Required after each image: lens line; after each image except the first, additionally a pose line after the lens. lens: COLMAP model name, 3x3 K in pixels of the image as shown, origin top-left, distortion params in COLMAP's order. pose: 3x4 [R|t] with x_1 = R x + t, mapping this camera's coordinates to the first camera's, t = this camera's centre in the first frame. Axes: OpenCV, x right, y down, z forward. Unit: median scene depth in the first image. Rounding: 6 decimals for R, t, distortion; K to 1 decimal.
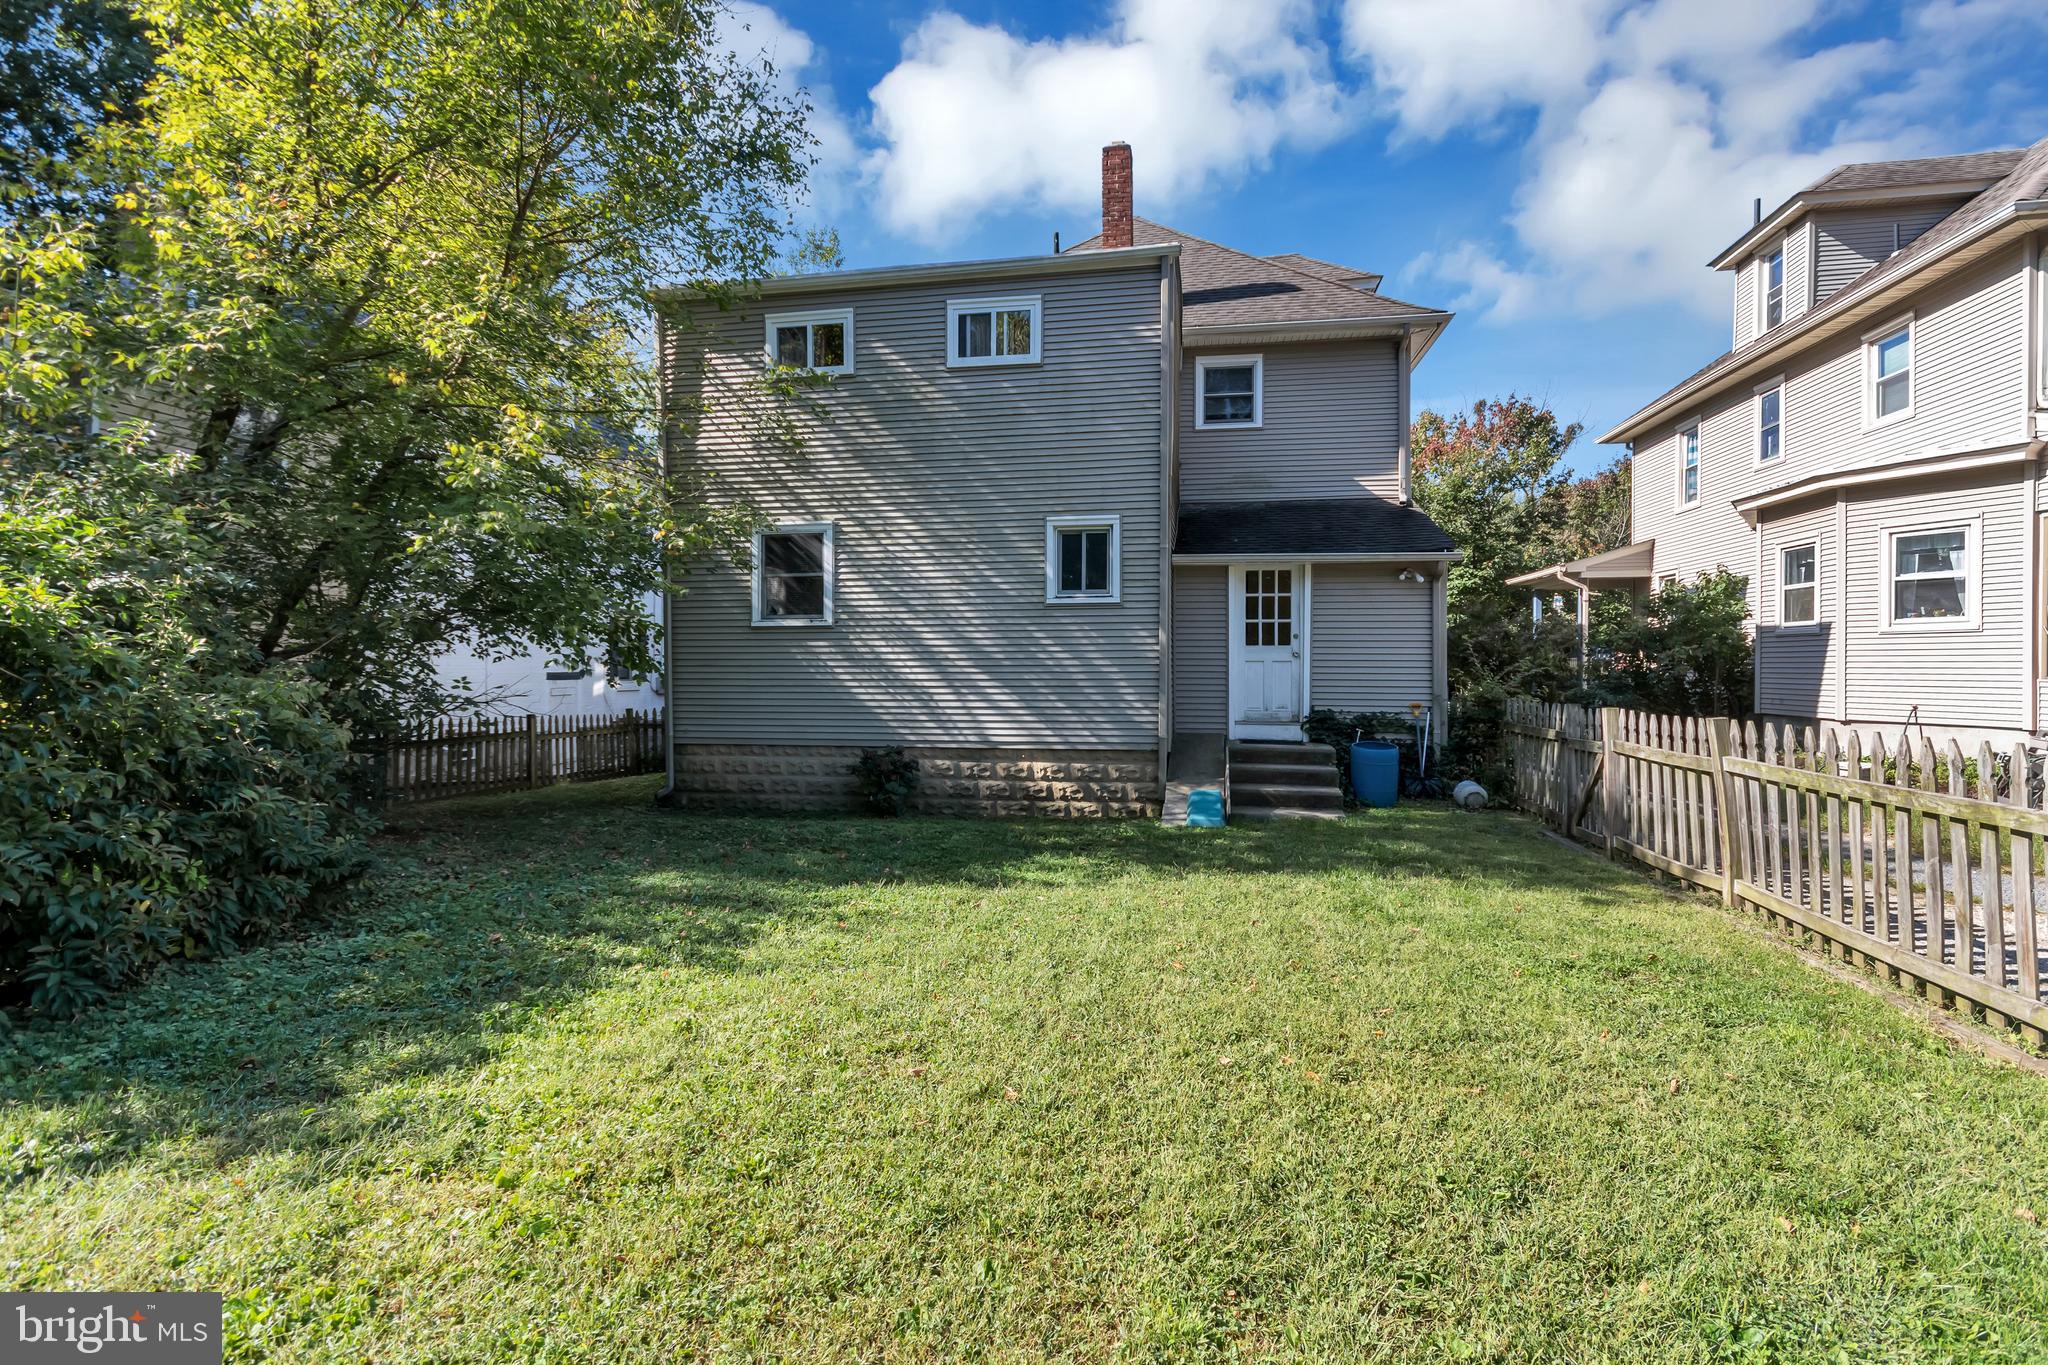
lens RADIAL K [[957.1, 0, 1023.0], [0, 957.1, 668.3], [0, 0, 1]] dist [-0.000366, 0.000105]
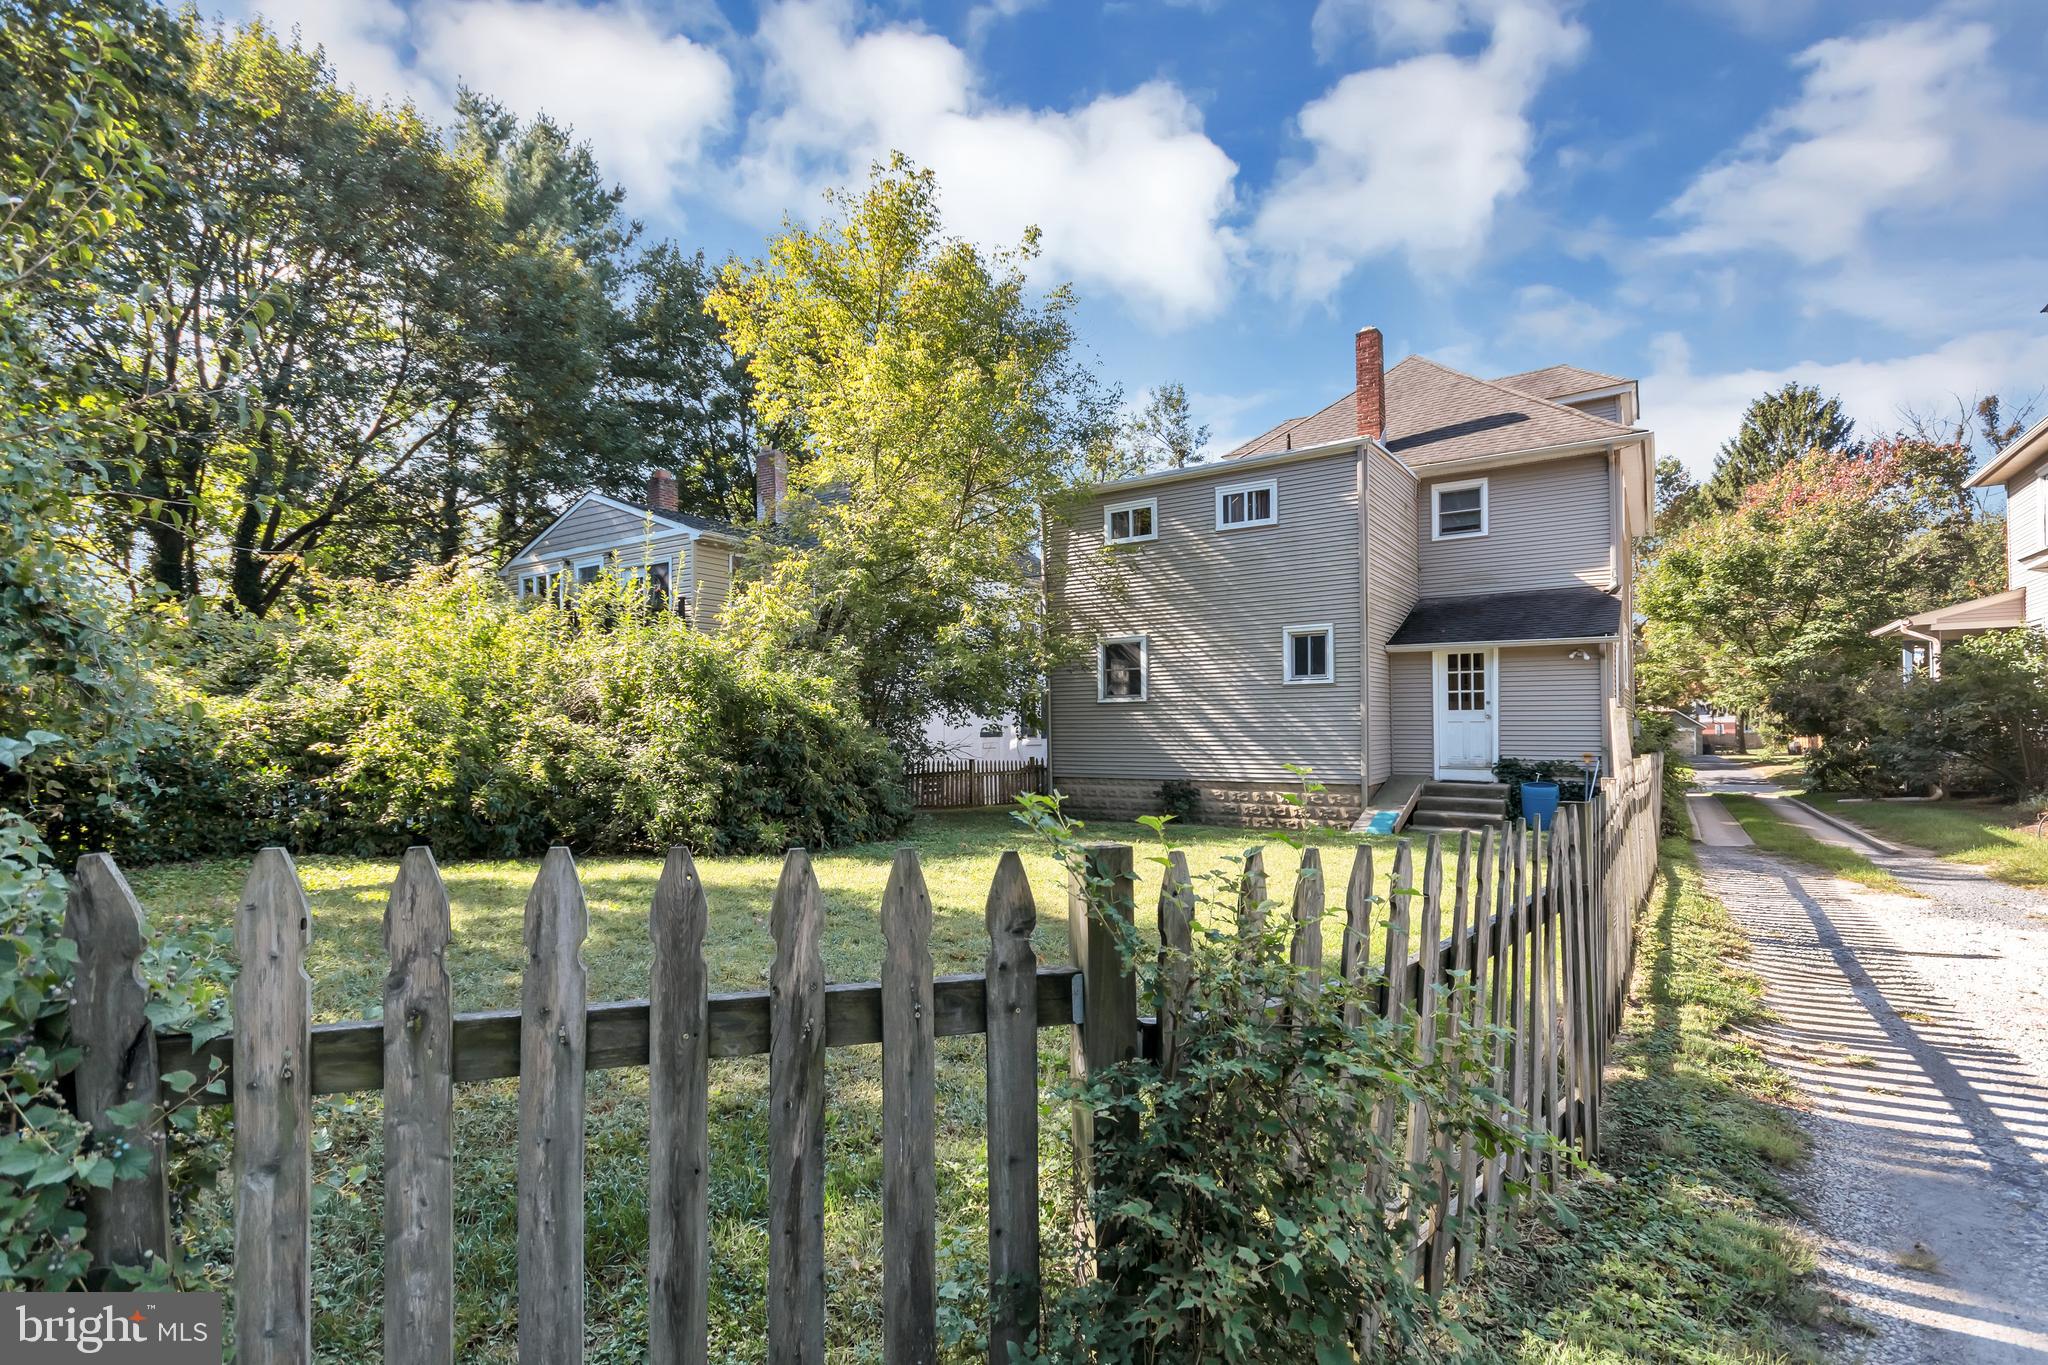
lens RADIAL K [[923.4, 0, 1016.0], [0, 923.4, 705.9], [0, 0, 1]] dist [-0.000524, -0.000348]
pose [[0.912835, -0.017001, -0.407974, 0.215551], [0.007739, 0.999674, -0.024343, -0.003047], [0.408255, 0.019064, 0.912669, -0.445949]]
